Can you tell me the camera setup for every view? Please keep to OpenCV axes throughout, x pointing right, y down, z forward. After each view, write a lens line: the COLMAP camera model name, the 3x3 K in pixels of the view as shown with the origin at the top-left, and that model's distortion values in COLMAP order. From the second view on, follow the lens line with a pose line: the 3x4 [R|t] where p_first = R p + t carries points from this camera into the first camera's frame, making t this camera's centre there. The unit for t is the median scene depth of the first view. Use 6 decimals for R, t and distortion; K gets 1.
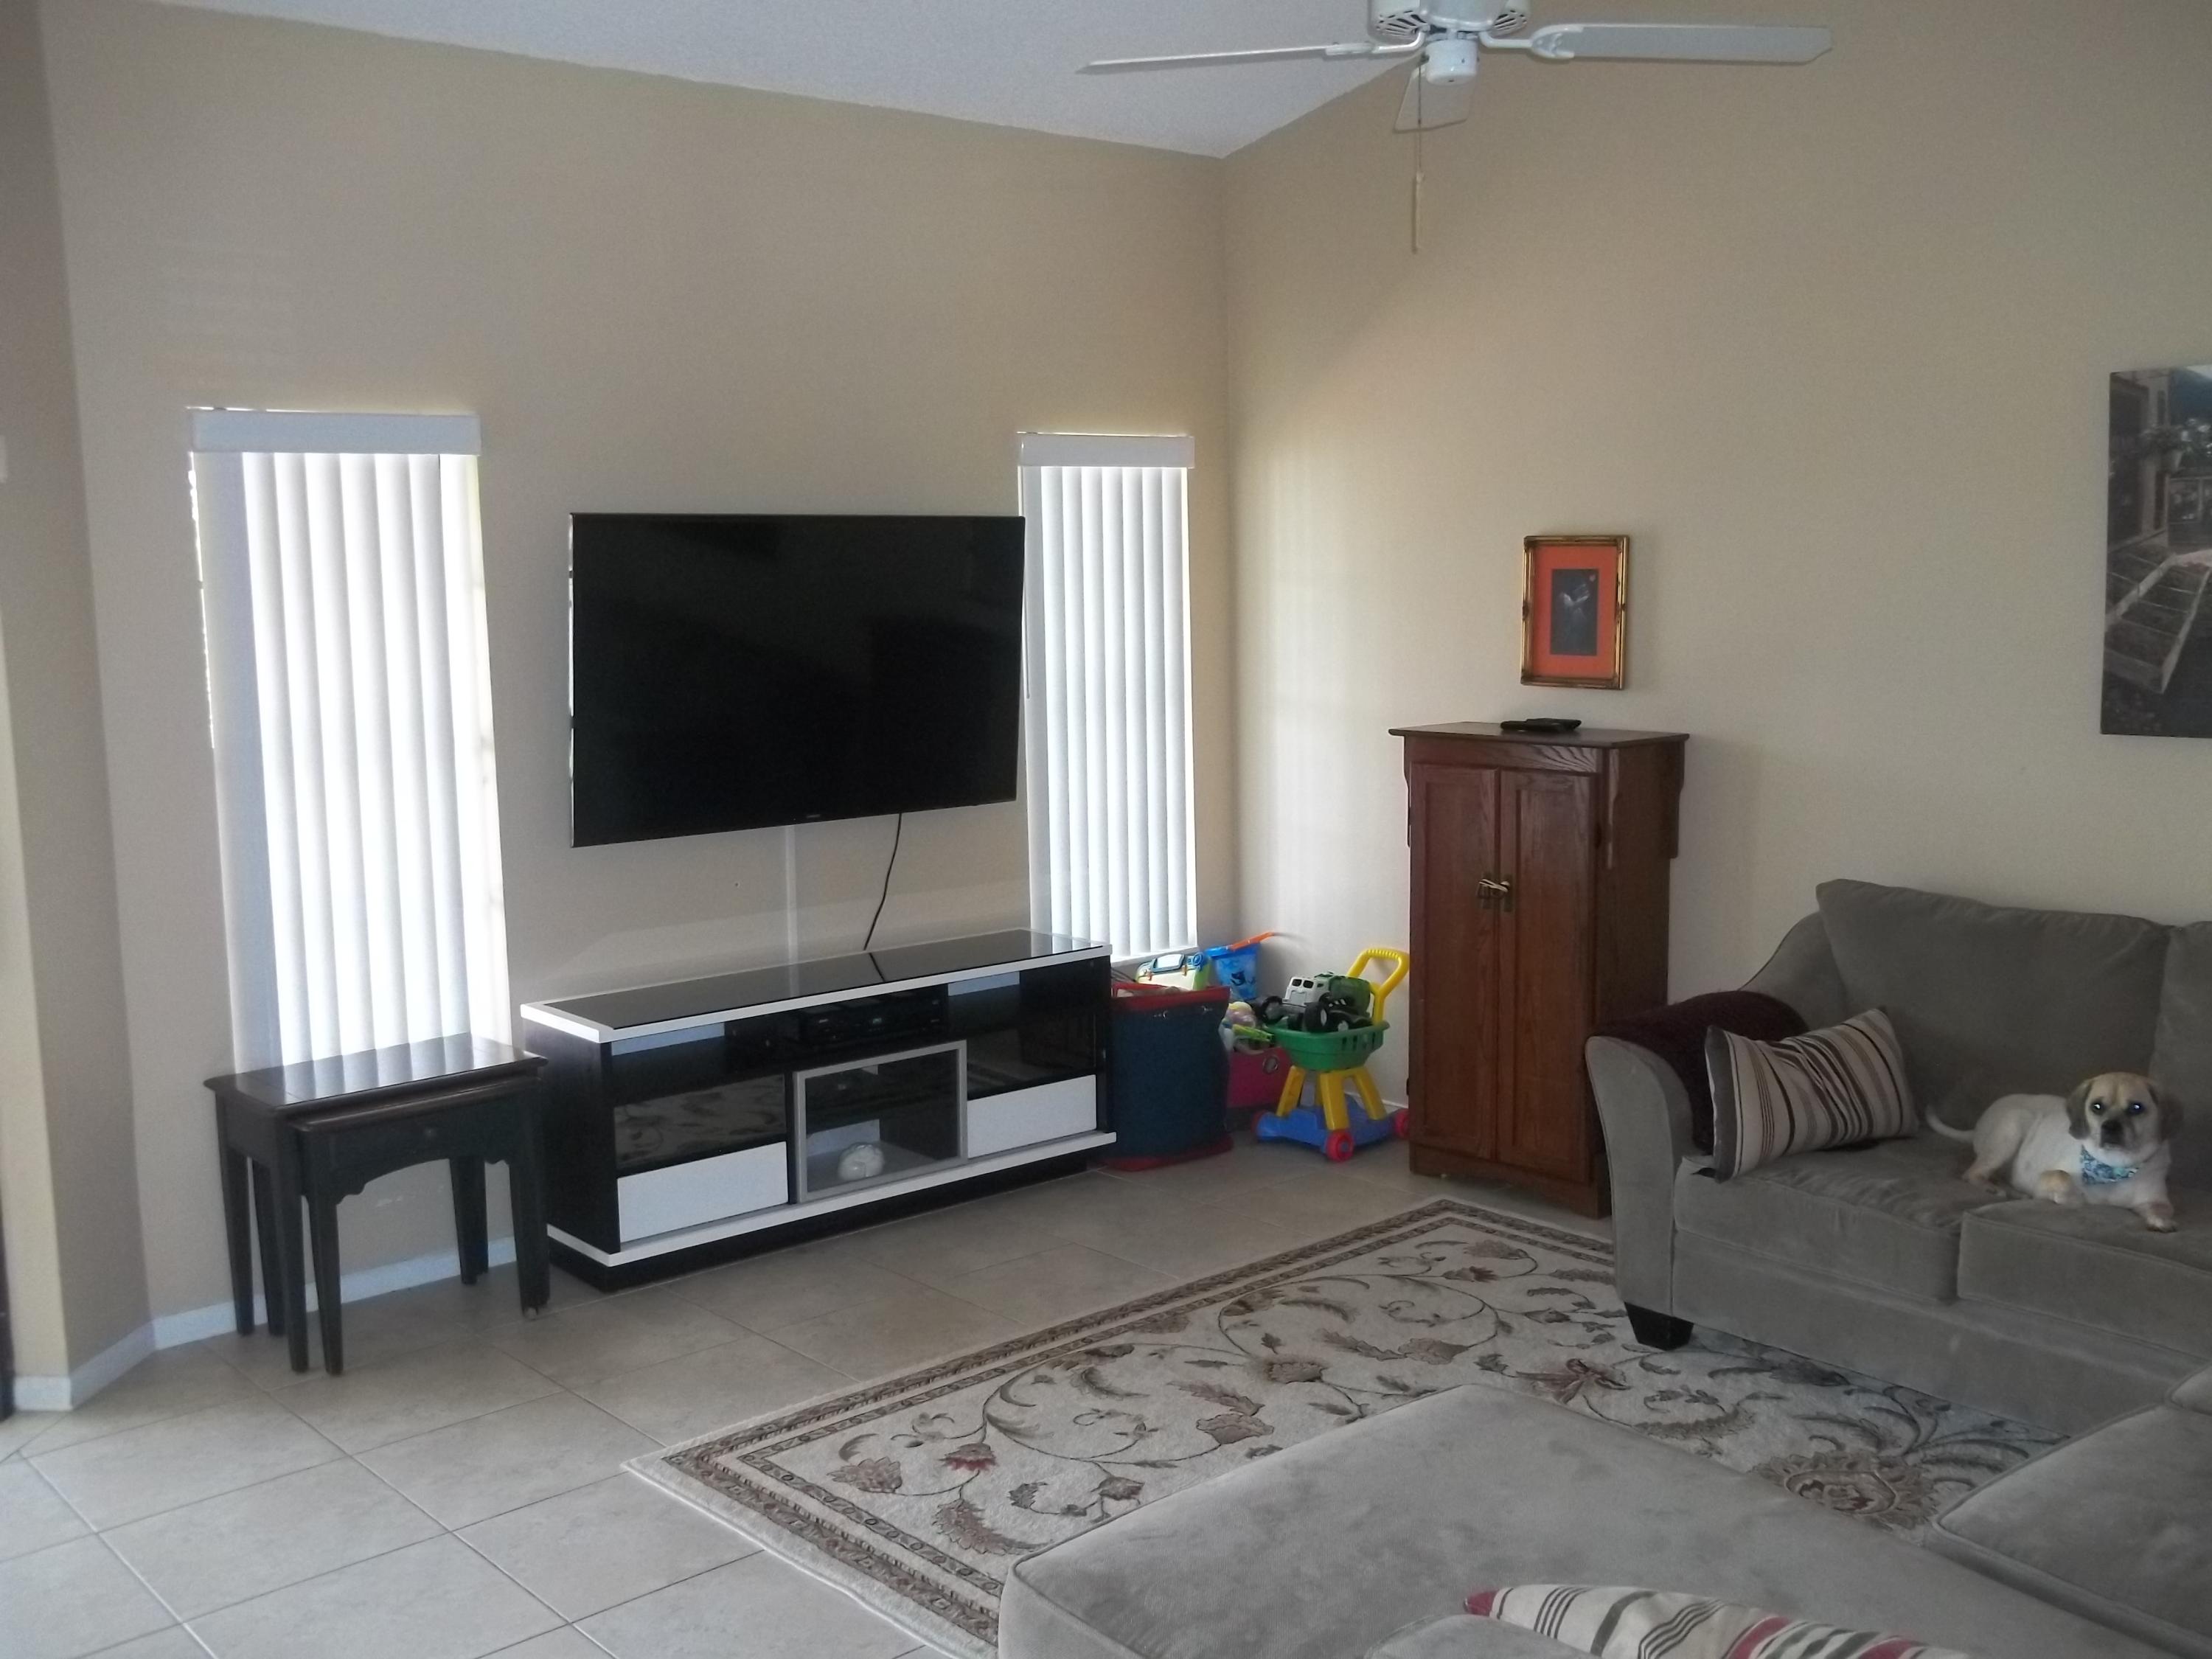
lens RADIAL K [[2122.0, 0, 1122.5], [0, 2122.0, 818.4], [0, 0, 1]] dist [0.011489, 0.000000]
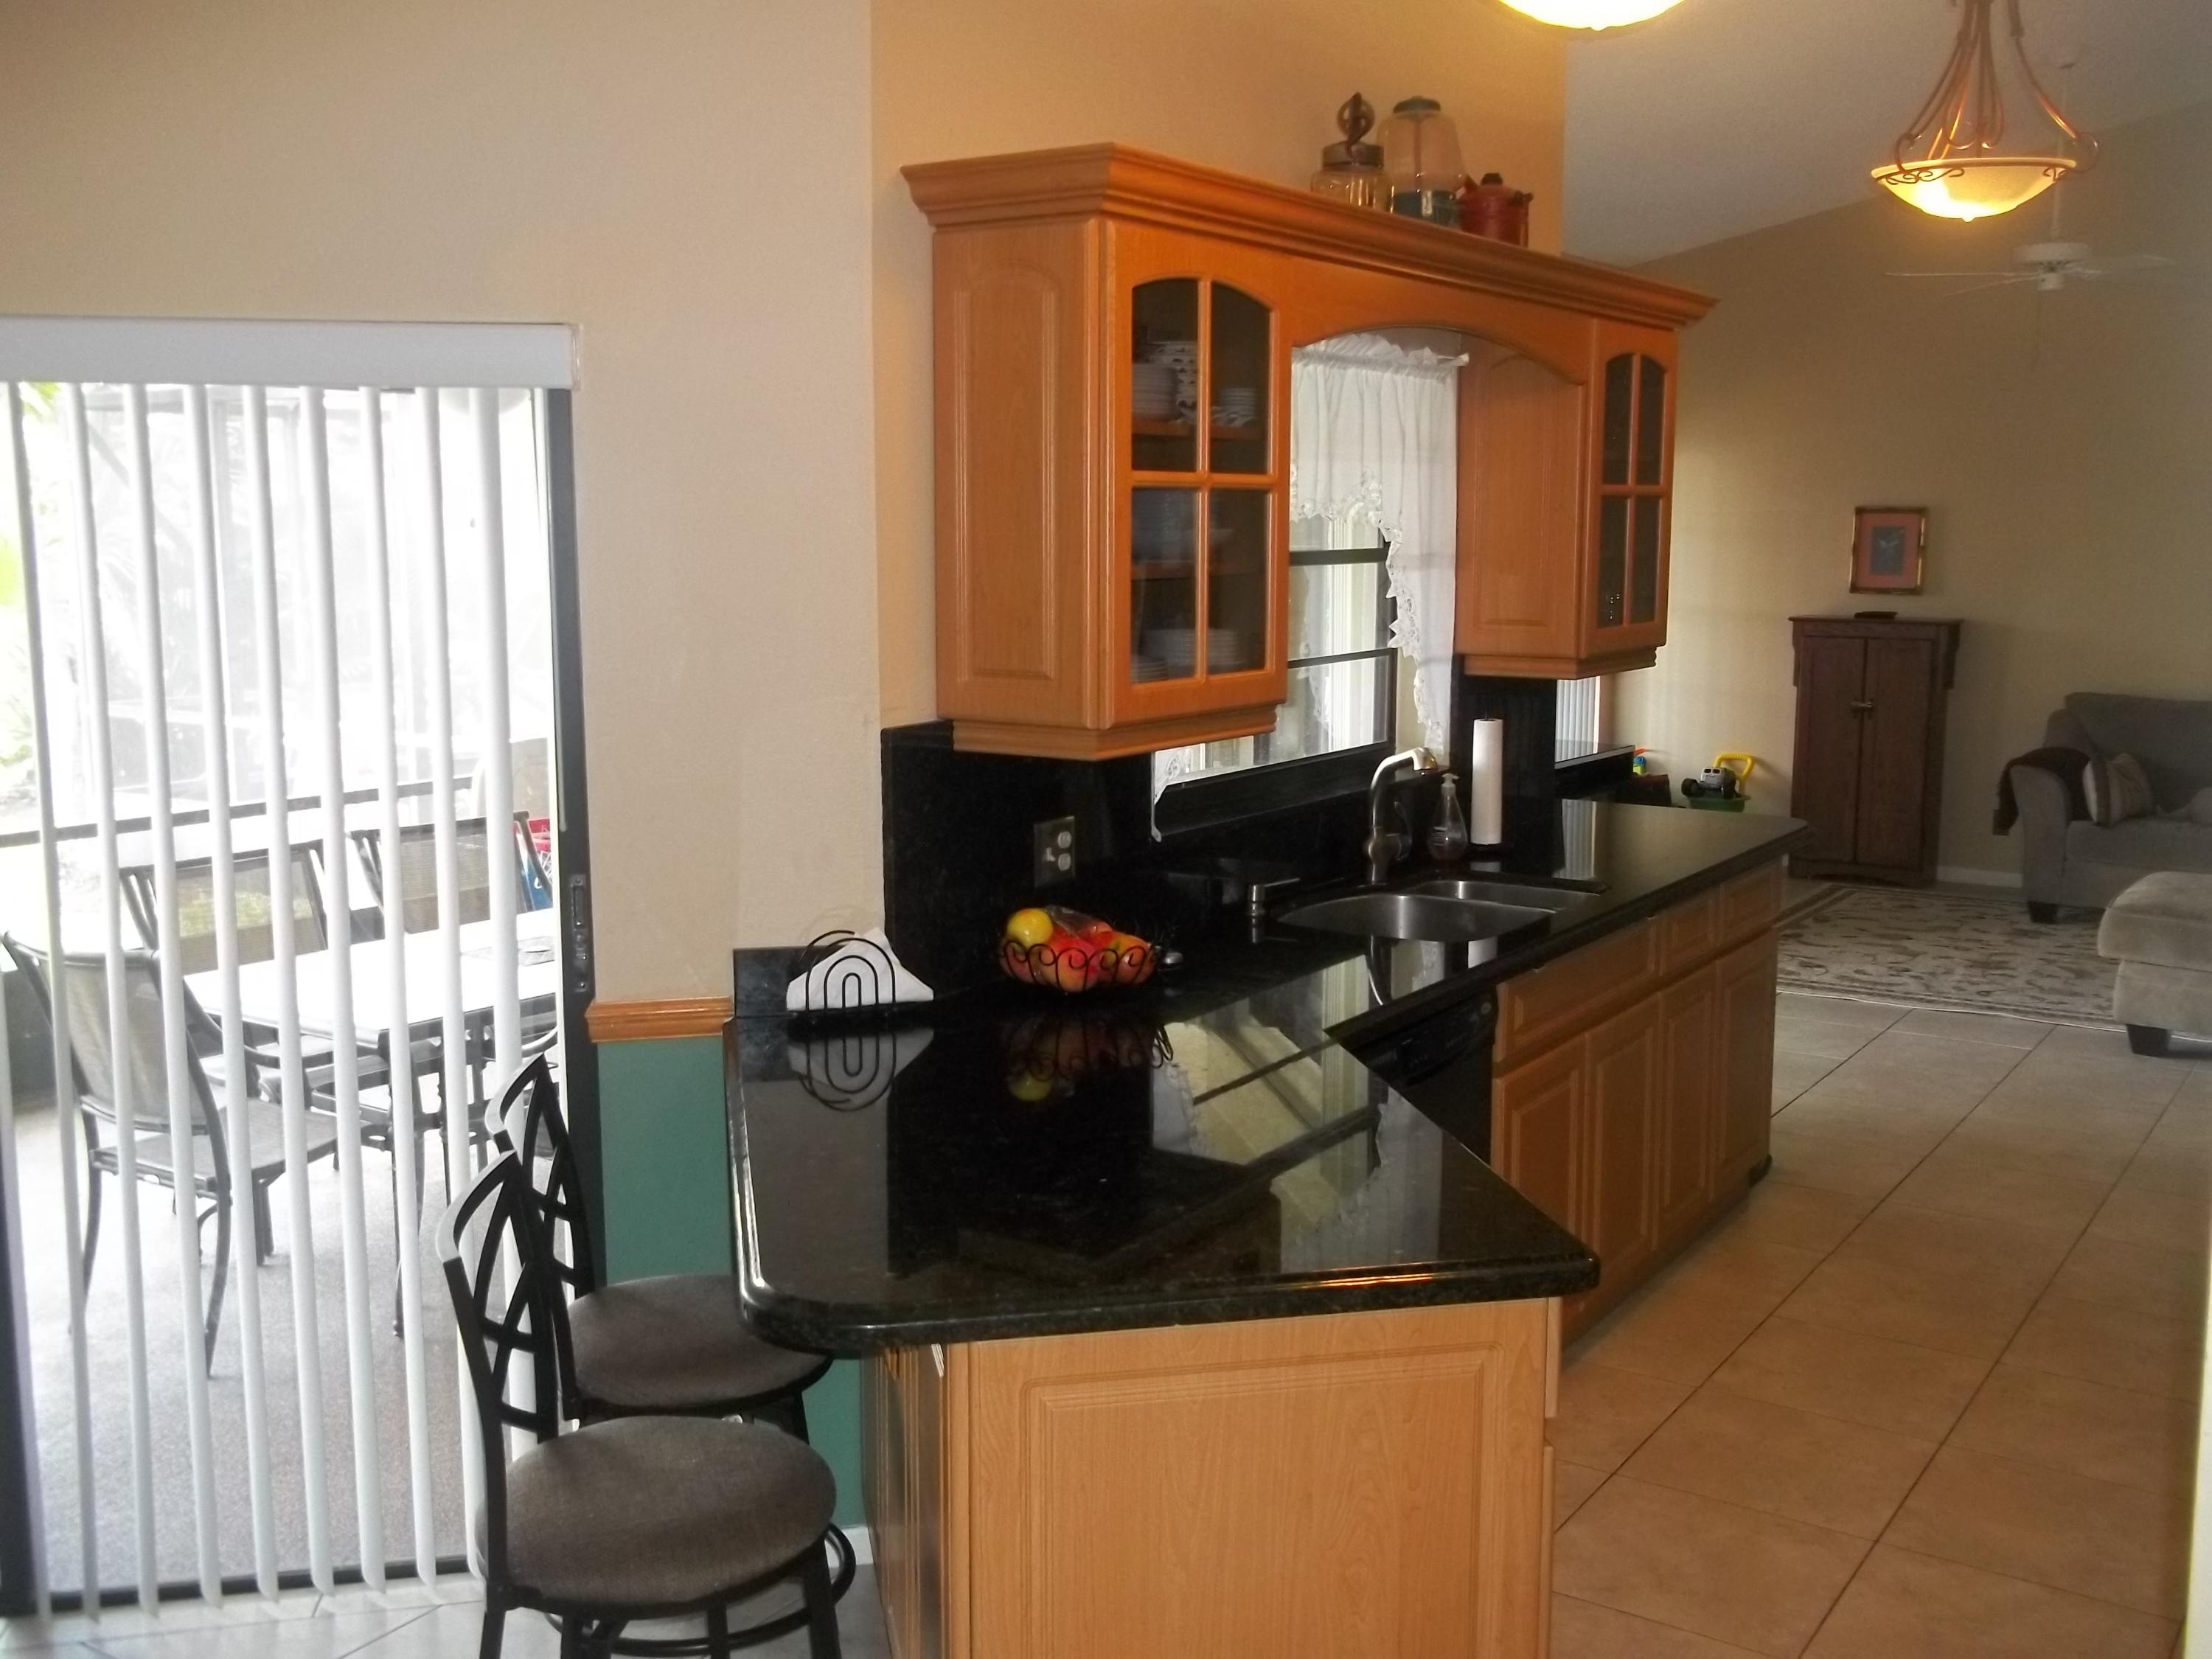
lens RADIAL K [[2122.0, 0, 1127.3], [0, 2122.0, 808.5], [0, 0, 1]] dist [0.011489, 0.000000]
pose [[0.966857, -0.013915, 0.254940, -0.947000], [0.010538, 0.999838, 0.014610, 0.093473], [-0.255102, -0.011439, 0.966847, -0.605425]]
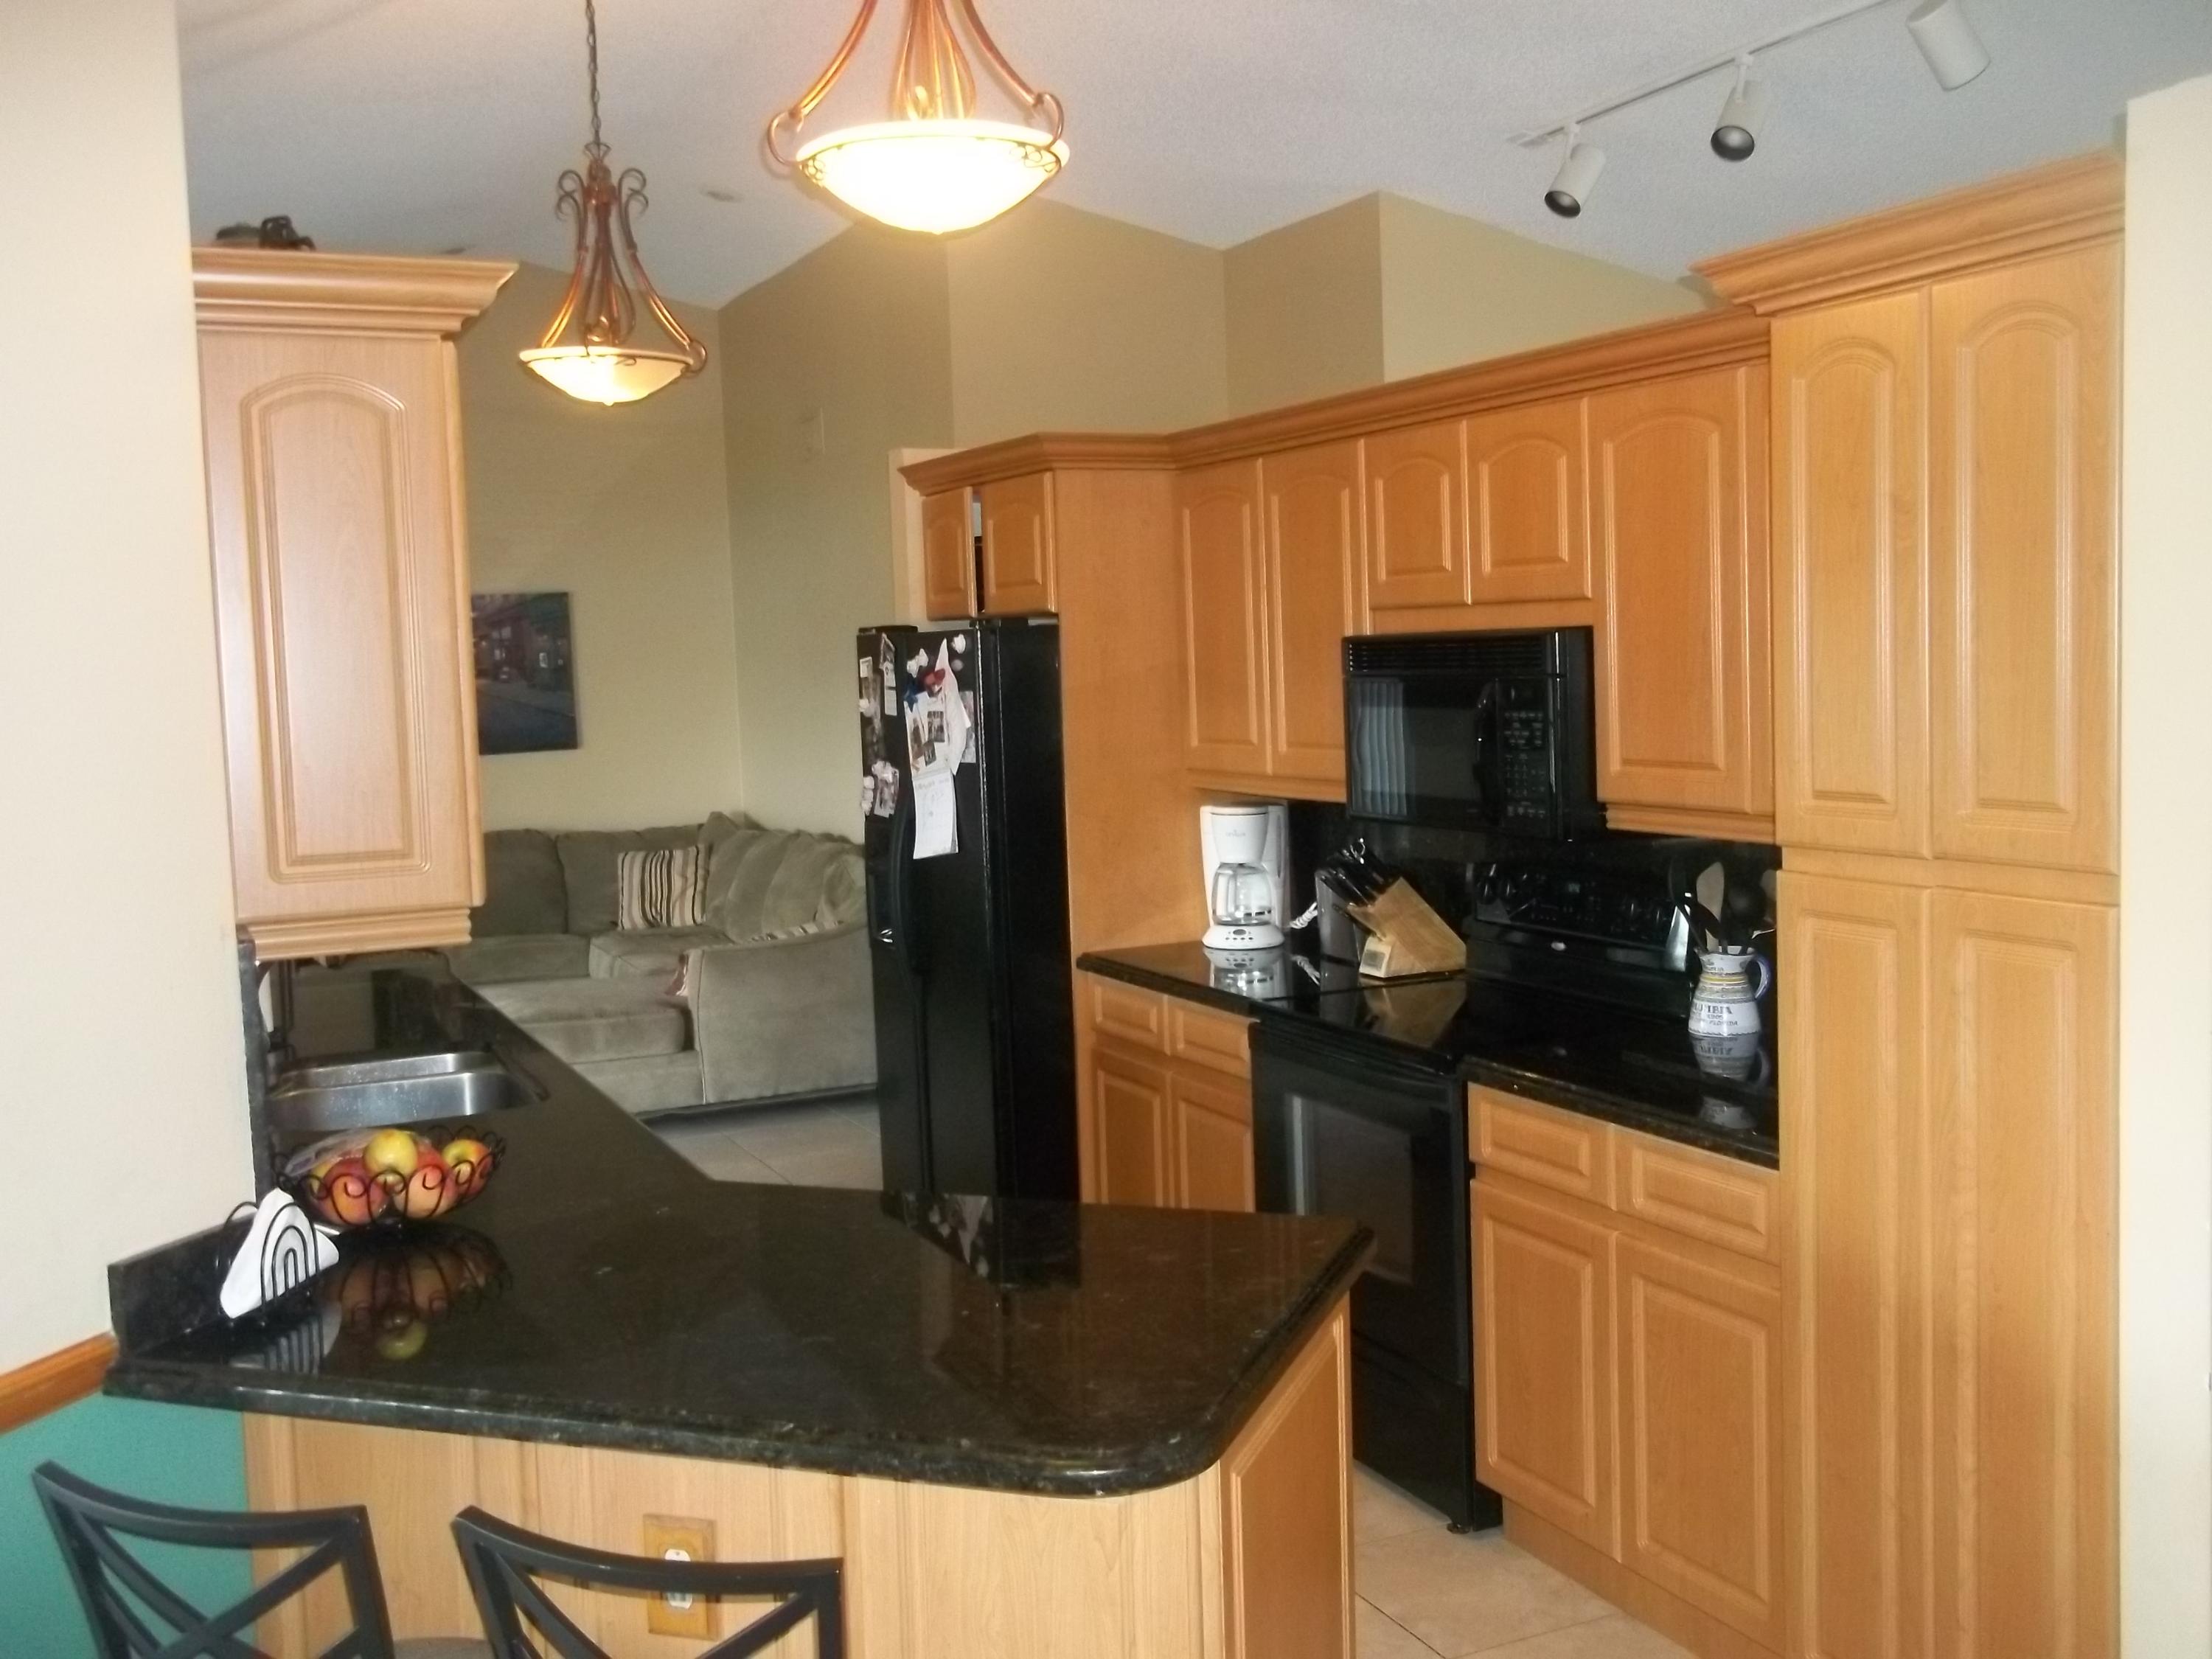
lens RADIAL K [[2122.0, 0, 1097.9], [0, 2122.0, 835.8], [0, 0, 1]] dist [0.011489, 0.000000]
pose [[0.279425, -0.071021, 0.957537, -1.294705], [0.139870, 0.989634, 0.032586, 0.064174], [-0.949925, 0.124826, 0.286462, -0.304078]]
